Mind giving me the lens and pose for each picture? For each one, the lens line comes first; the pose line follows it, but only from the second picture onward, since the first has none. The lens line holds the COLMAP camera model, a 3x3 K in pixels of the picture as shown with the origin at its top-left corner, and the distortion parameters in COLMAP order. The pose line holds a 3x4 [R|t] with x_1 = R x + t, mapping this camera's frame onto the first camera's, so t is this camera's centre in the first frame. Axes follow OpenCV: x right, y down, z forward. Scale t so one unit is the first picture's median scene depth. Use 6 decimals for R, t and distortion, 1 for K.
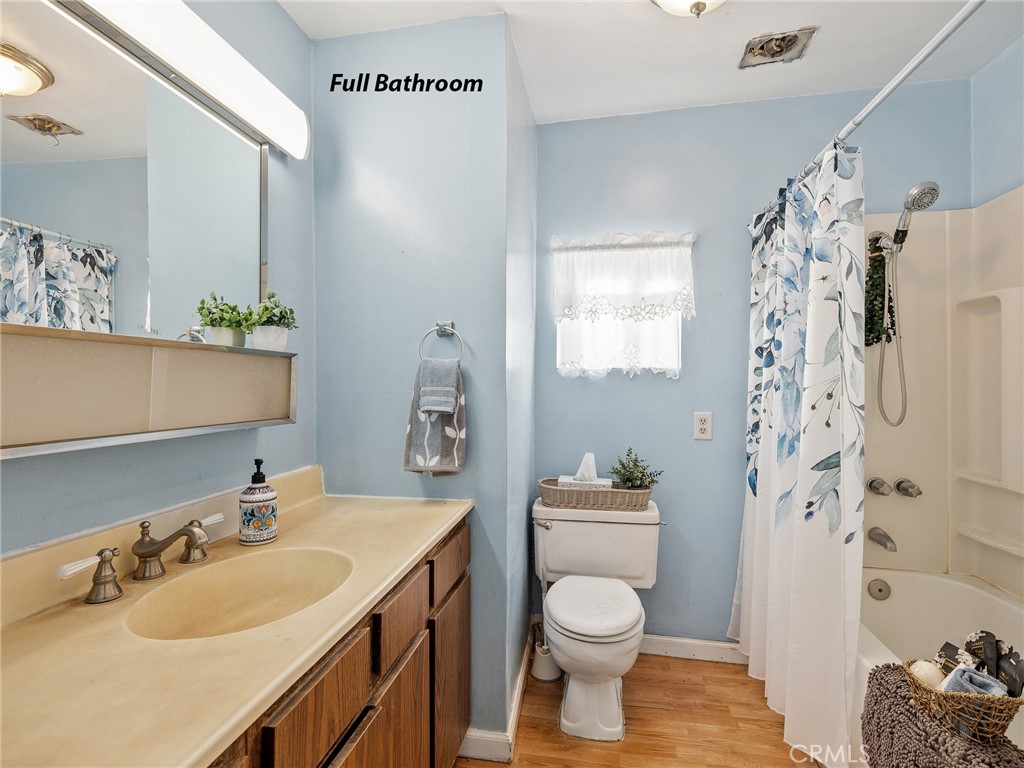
lens RADIAL K [[512.0, 0, 509.9], [0, 512.0, 380.5], [0, 0, 1]] dist [-0.001144, 0.000424]
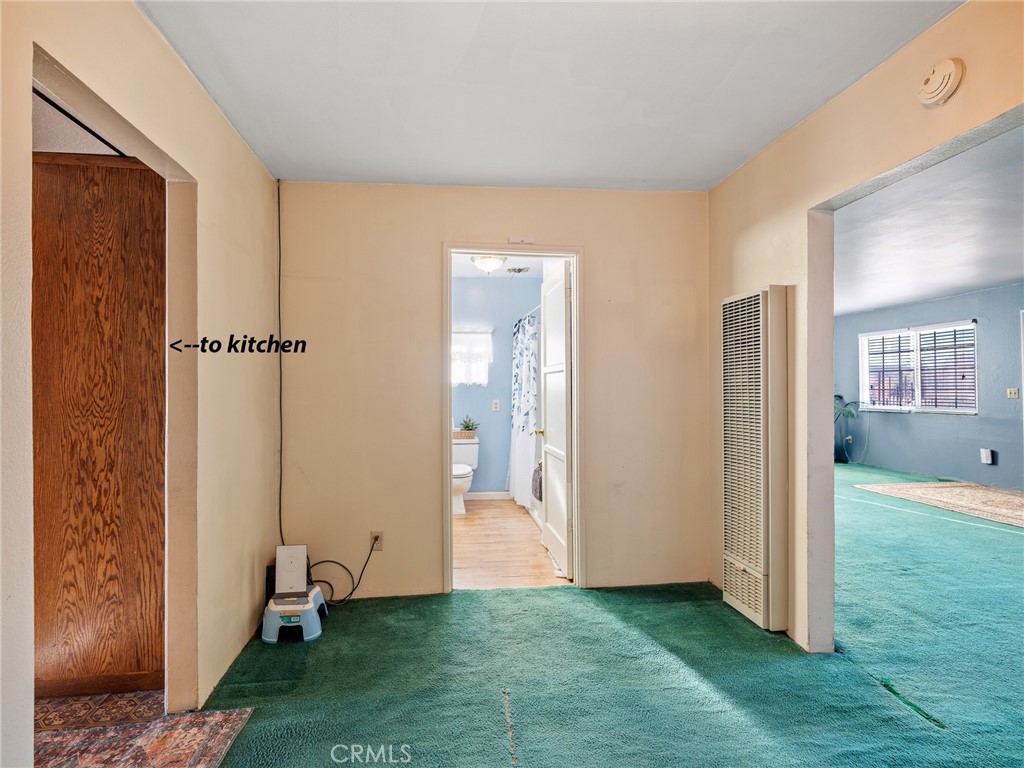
lens RADIAL K [[512.0, 0, 513.4], [0, 512.0, 382.0], [0, 0, 1]] dist [-0.001144, 0.000424]
pose [[0.947900, -0.004643, 0.318534, -0.358974], [0.005973, 0.999977, -0.003197, -0.020124], [-0.318512, 0.004933, 0.947906, -1.481142]]
